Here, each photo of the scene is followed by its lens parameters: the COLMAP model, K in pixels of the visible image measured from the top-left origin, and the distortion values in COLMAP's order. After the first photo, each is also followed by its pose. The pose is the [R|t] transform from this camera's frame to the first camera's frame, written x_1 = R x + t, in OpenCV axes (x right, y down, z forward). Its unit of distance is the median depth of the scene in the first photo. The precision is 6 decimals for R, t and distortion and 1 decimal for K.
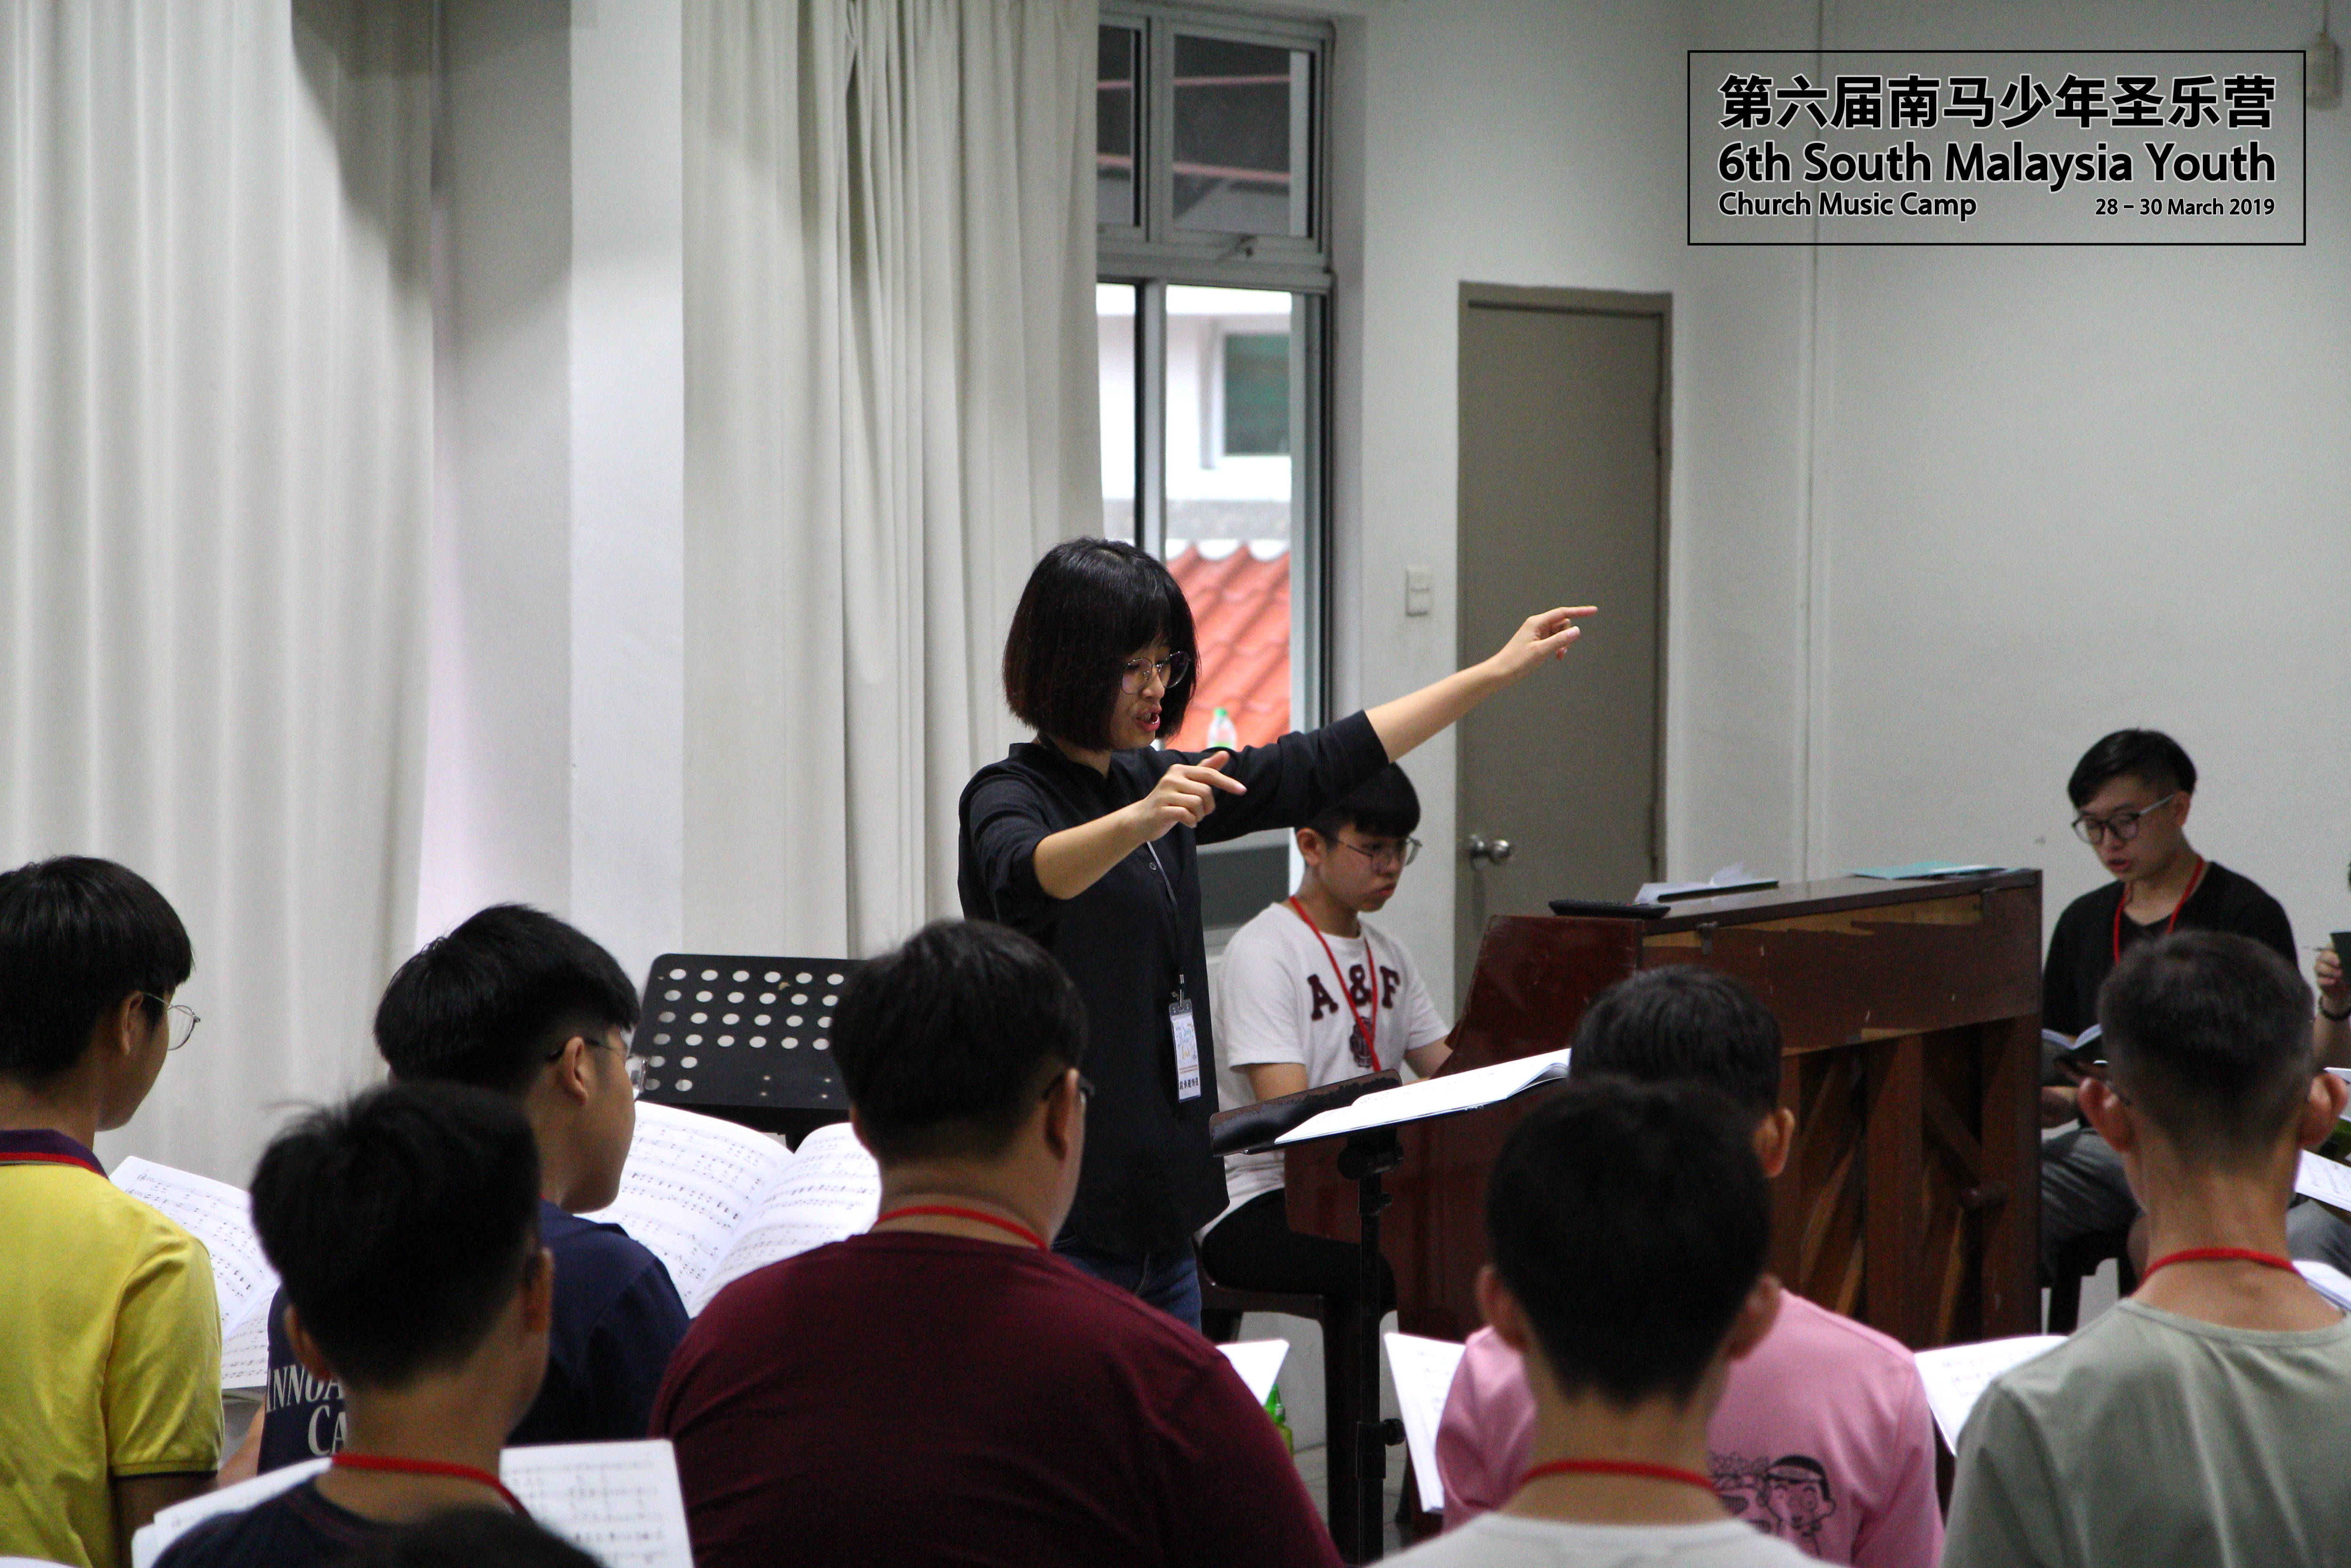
lens RADIAL K [[5920.6, 0, 1172.1], [0, 5920.6, 792.2], [0, 0, 1]] dist [0.108233, 0.000000]
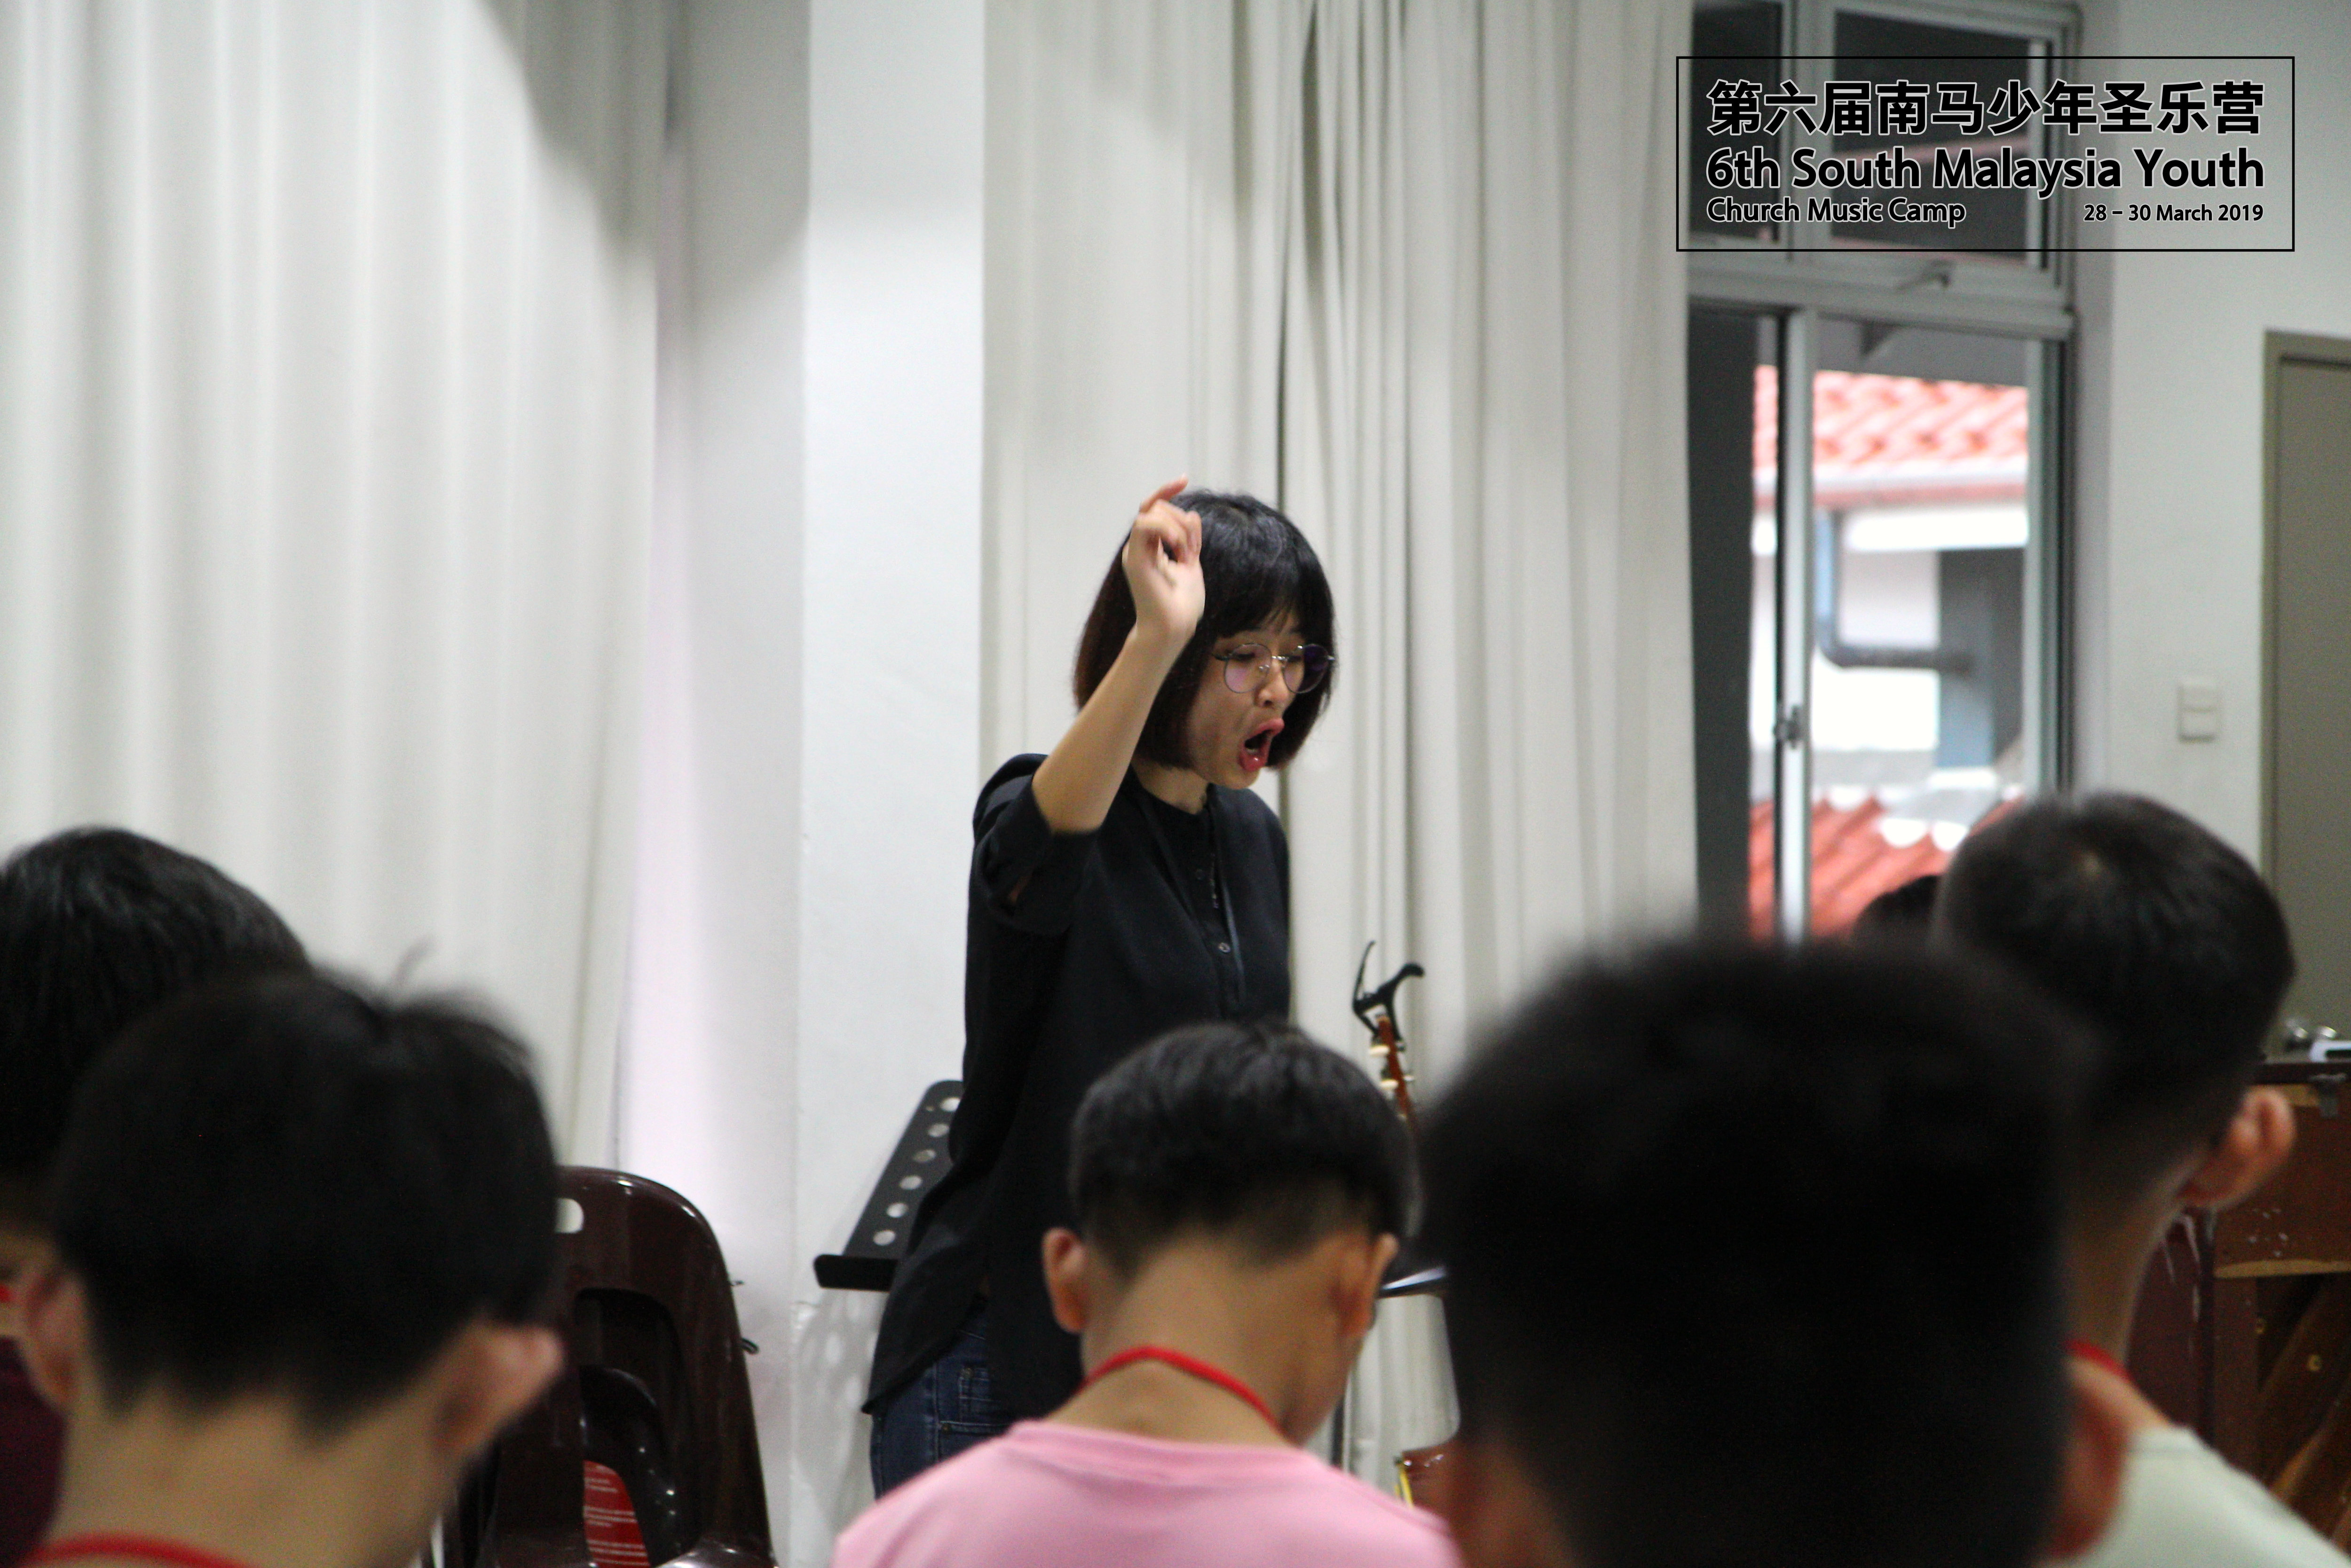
lens RADIAL K [[5920.6, 0, 1172.5], [0, 5920.6, 786.5], [0, 0, 1]] dist [0.108233, 0.000000]
pose [[0.961560, 0.008945, -0.274448, 0.164321], [-0.025253, 0.998114, -0.055945, 0.031839], [0.273430, 0.060725, 0.959973, 0.238561]]
